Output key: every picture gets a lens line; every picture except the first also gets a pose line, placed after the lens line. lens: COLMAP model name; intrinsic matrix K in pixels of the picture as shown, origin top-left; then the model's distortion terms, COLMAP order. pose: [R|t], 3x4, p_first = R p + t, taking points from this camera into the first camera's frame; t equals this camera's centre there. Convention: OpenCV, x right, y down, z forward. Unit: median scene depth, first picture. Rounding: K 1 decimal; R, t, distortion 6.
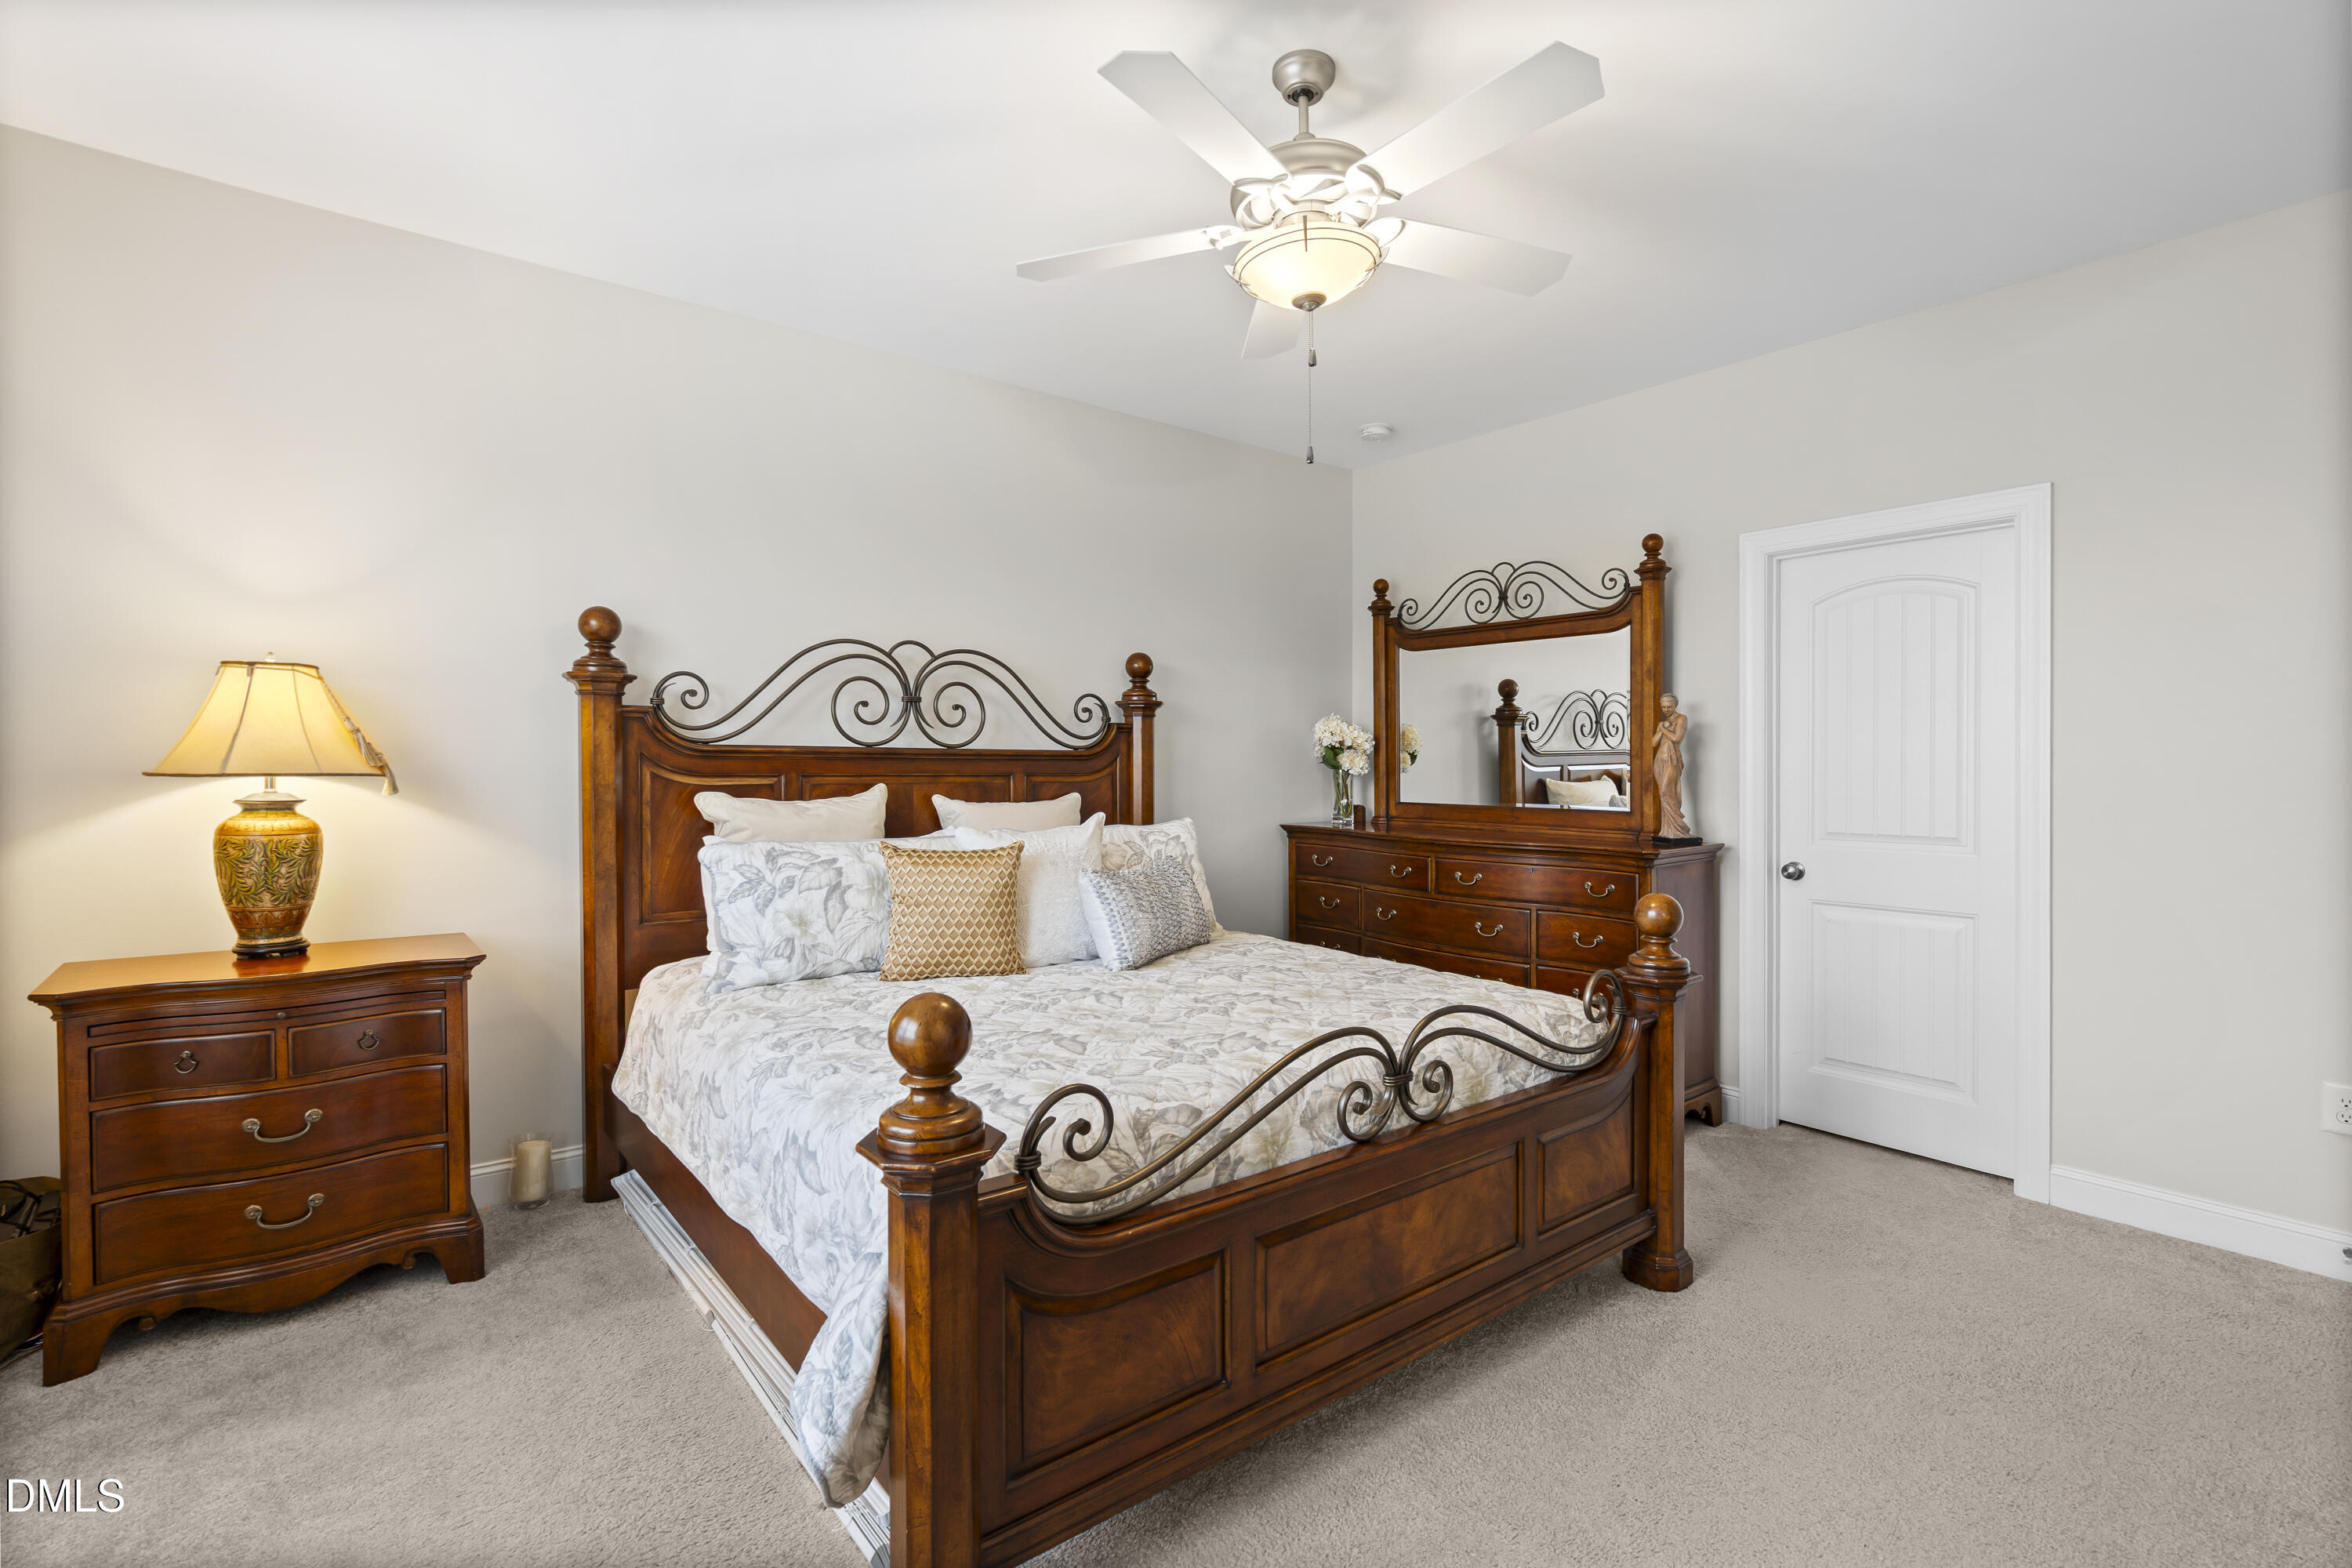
lens RADIAL K [[1075.8, 0, 1172.5], [0, 1075.8, 776.9], [0, 0, 1]] dist [-0.003460, 0.001250]
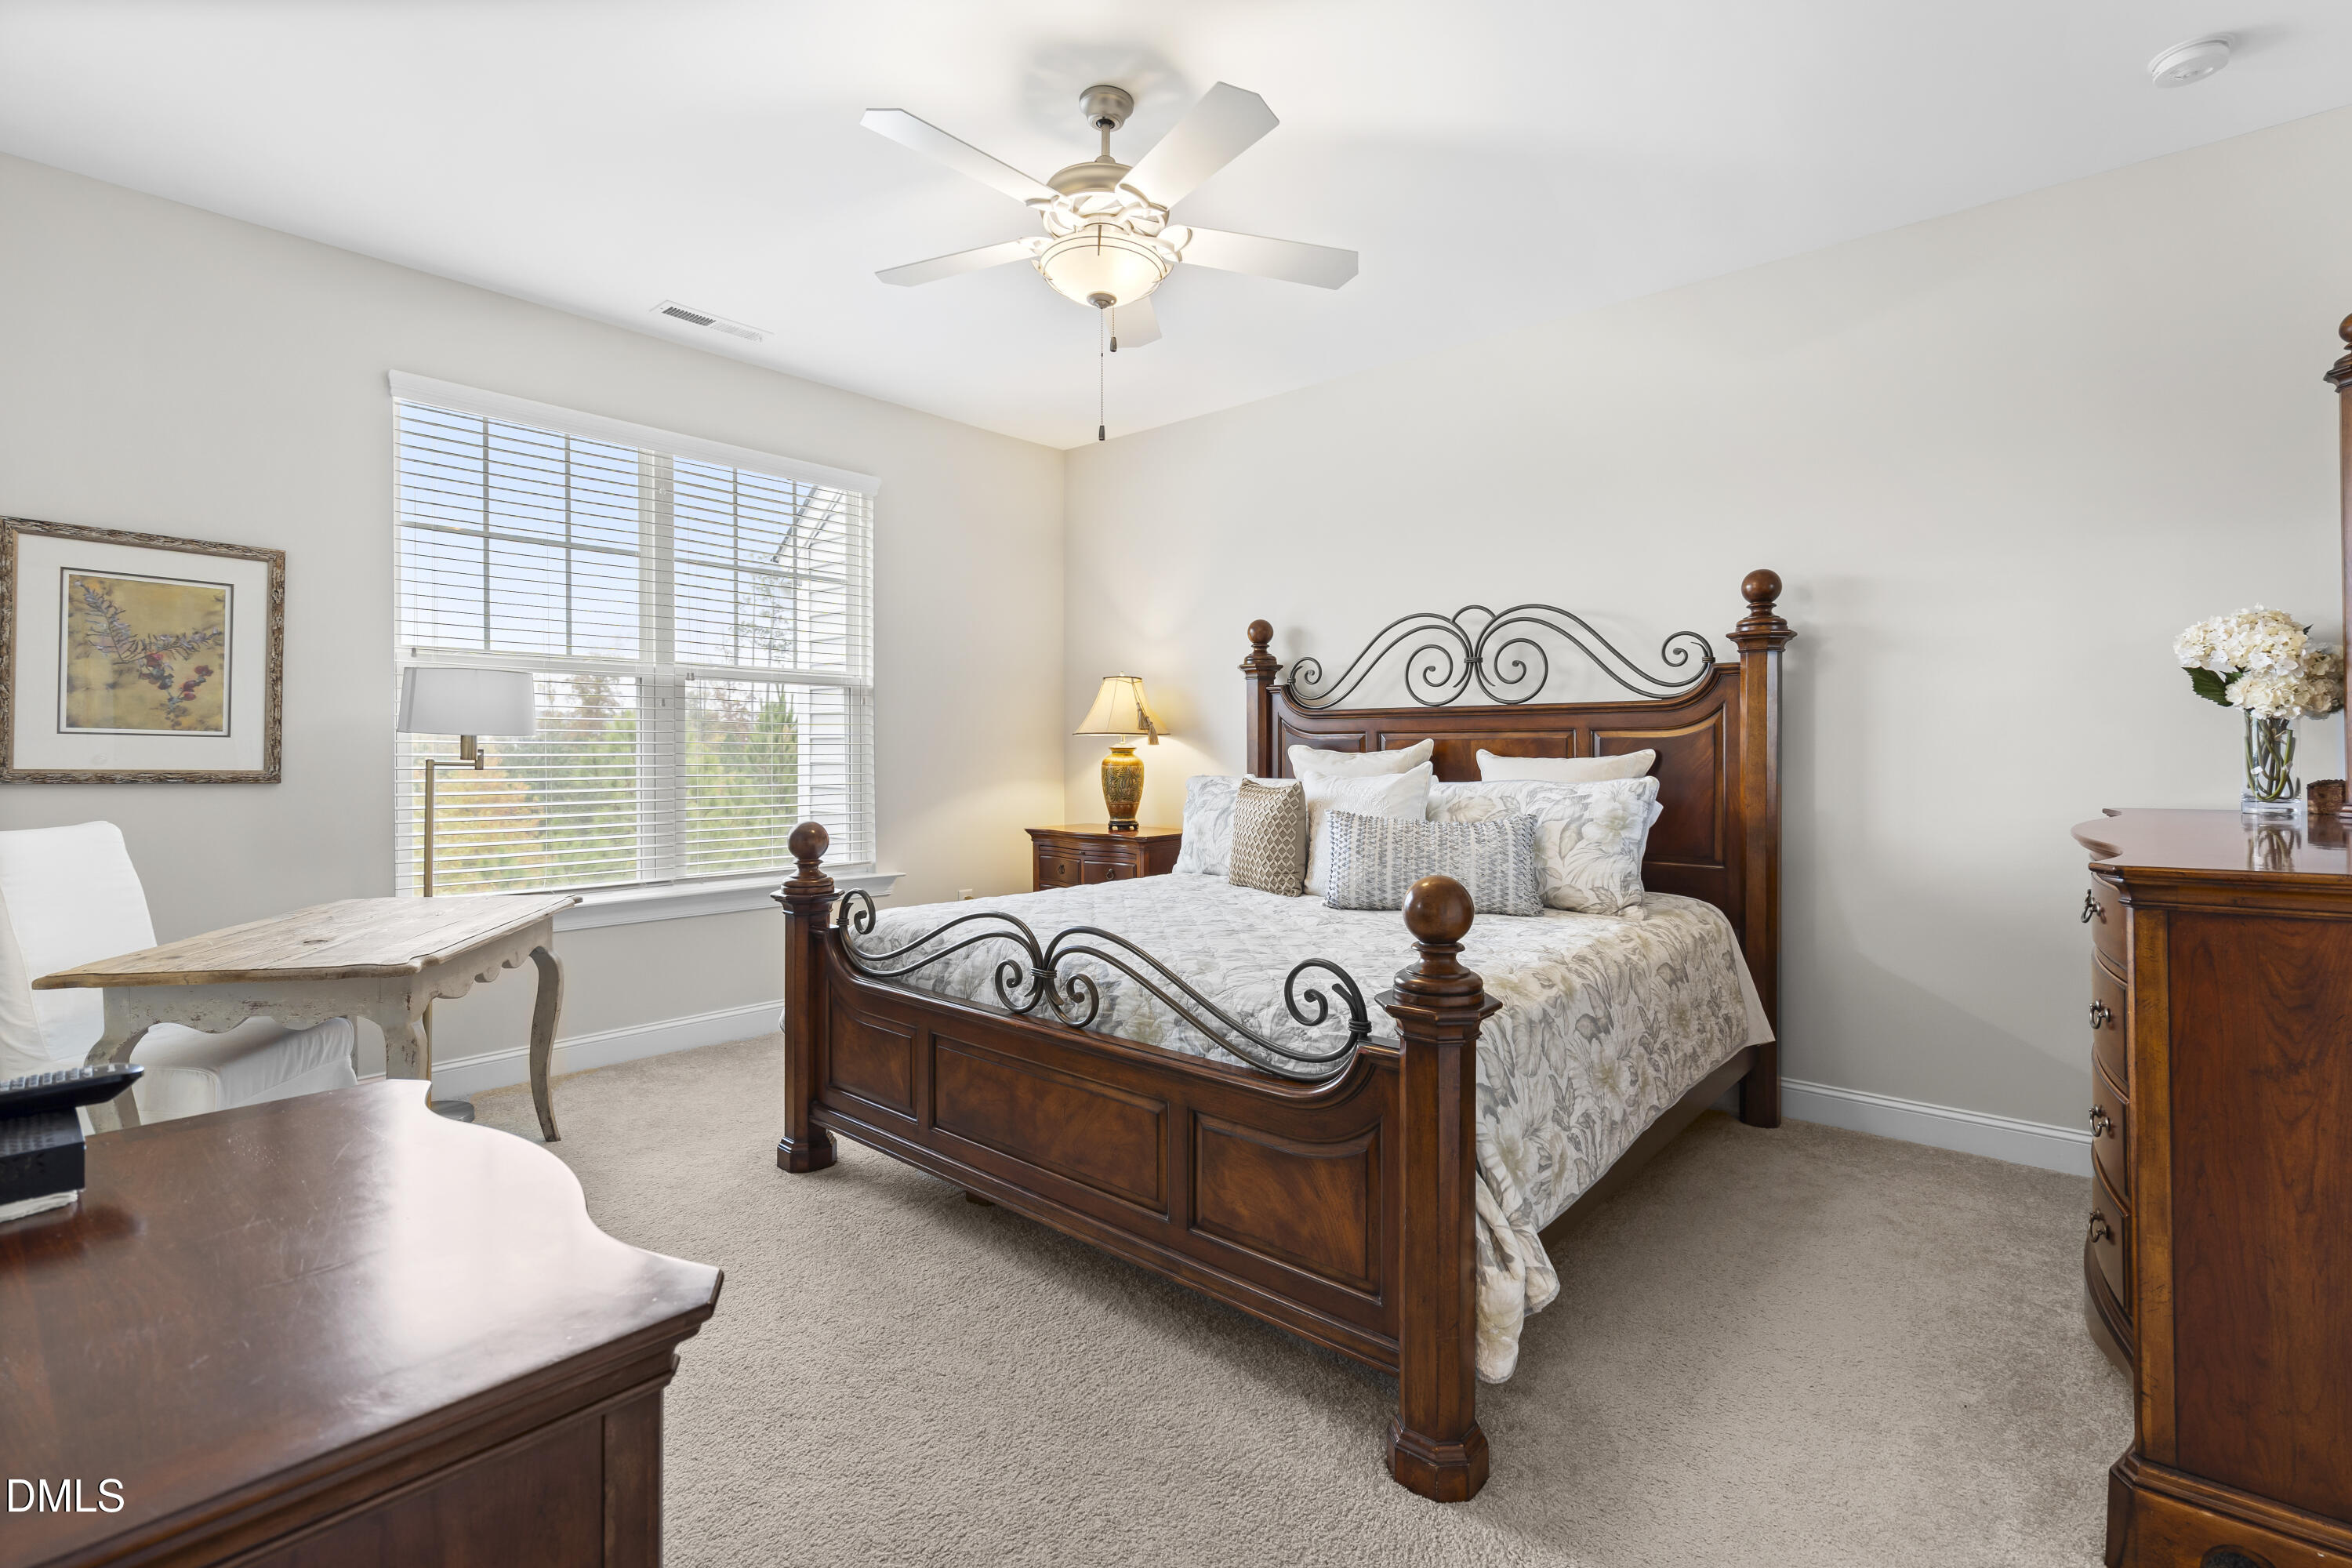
lens RADIAL K [[1070.1, 0, 1171.9], [0, 1070.1, 762.1], [0, 0, 1]] dist [-0.002565, 0.000215]
pose [[0.191645, 0.006429, -0.981443, 0.767254], [-0.006983, 0.999962, 0.005187, 0.026572], [0.981440, 0.005859, 0.191682, 0.513608]]
